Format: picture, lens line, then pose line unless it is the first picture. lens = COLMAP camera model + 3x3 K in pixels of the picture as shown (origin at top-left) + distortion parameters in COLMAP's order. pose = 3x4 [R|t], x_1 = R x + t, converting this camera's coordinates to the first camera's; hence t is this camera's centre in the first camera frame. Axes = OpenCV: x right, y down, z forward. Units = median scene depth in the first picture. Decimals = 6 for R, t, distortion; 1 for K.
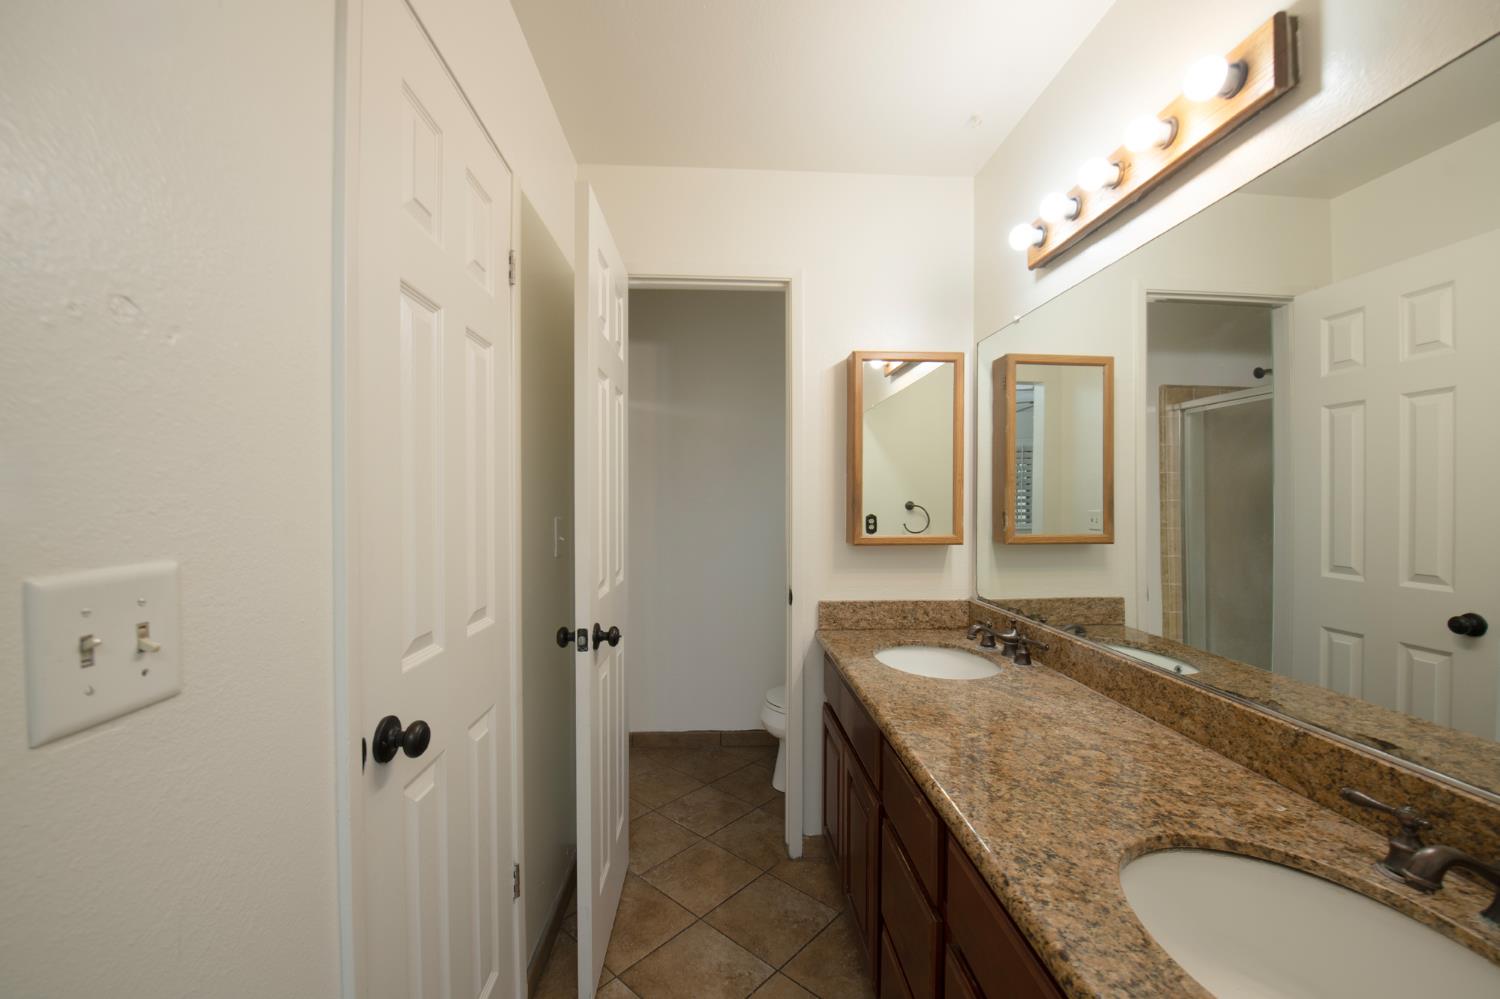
lens RADIAL K [[597.8, 0, 750.0], [0, 597.8, 499.5], [0, 0, 1]] dist [0.004374, -0.000206]
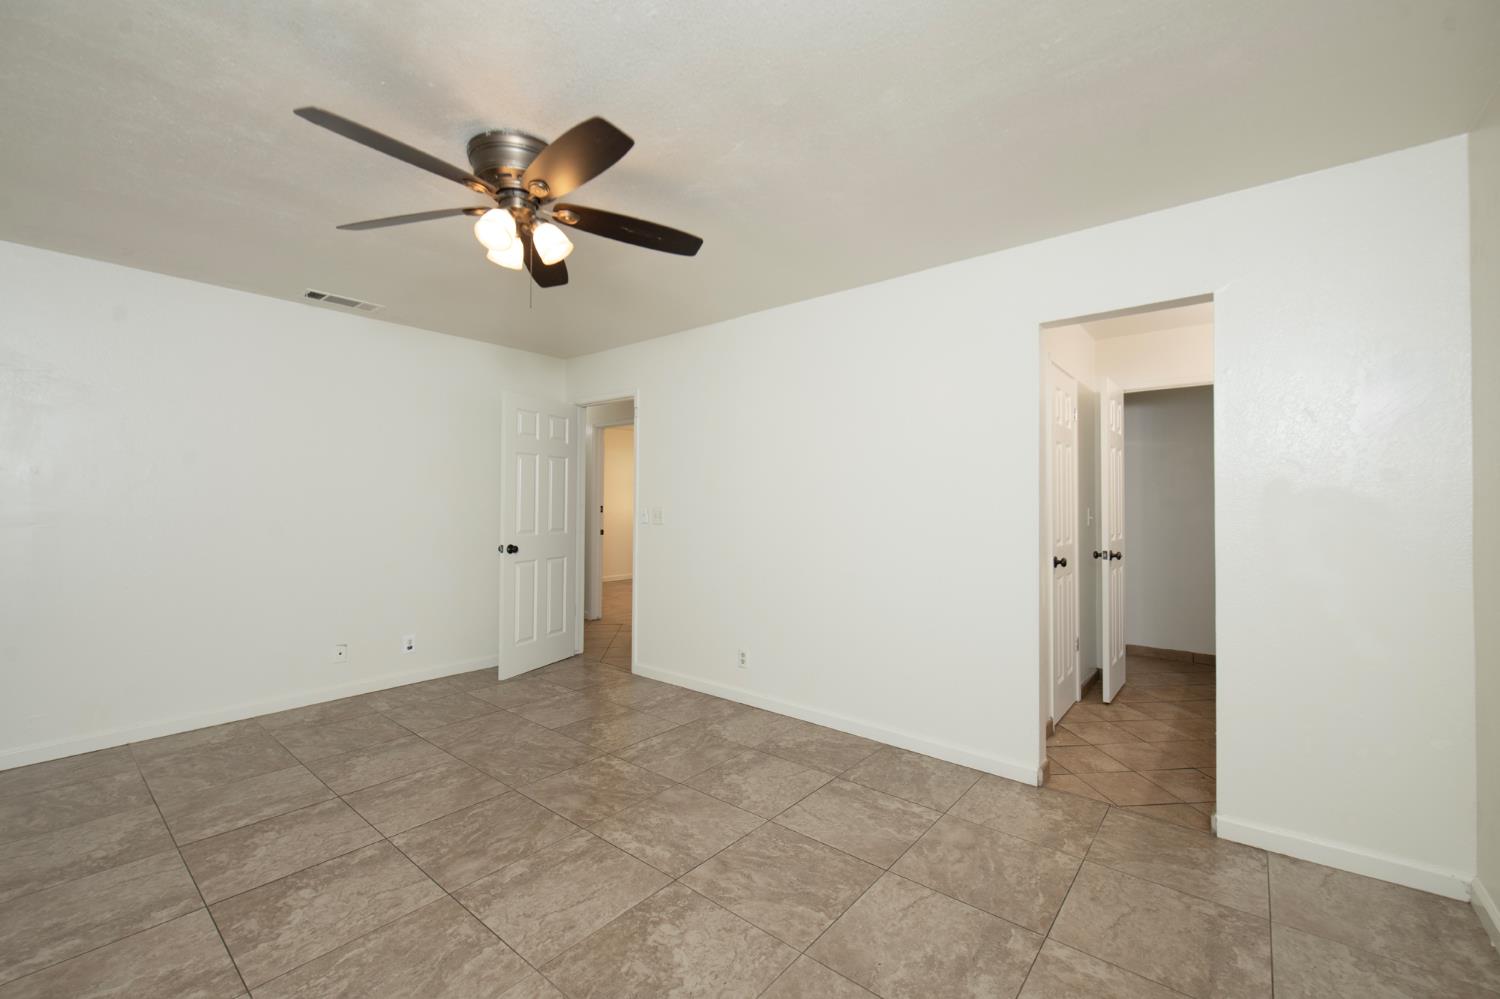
lens RADIAL K [[597.8, 0, 750.0], [0, 597.8, 499.5], [0, 0, 1]] dist [0.004374, -0.000206]
pose [[0.730868, -0.003076, -0.682512, 0.361605], [-0.001068, 0.999983, -0.005650, 0.006432], [0.682518, 0.004859, 0.730852, -1.914453]]
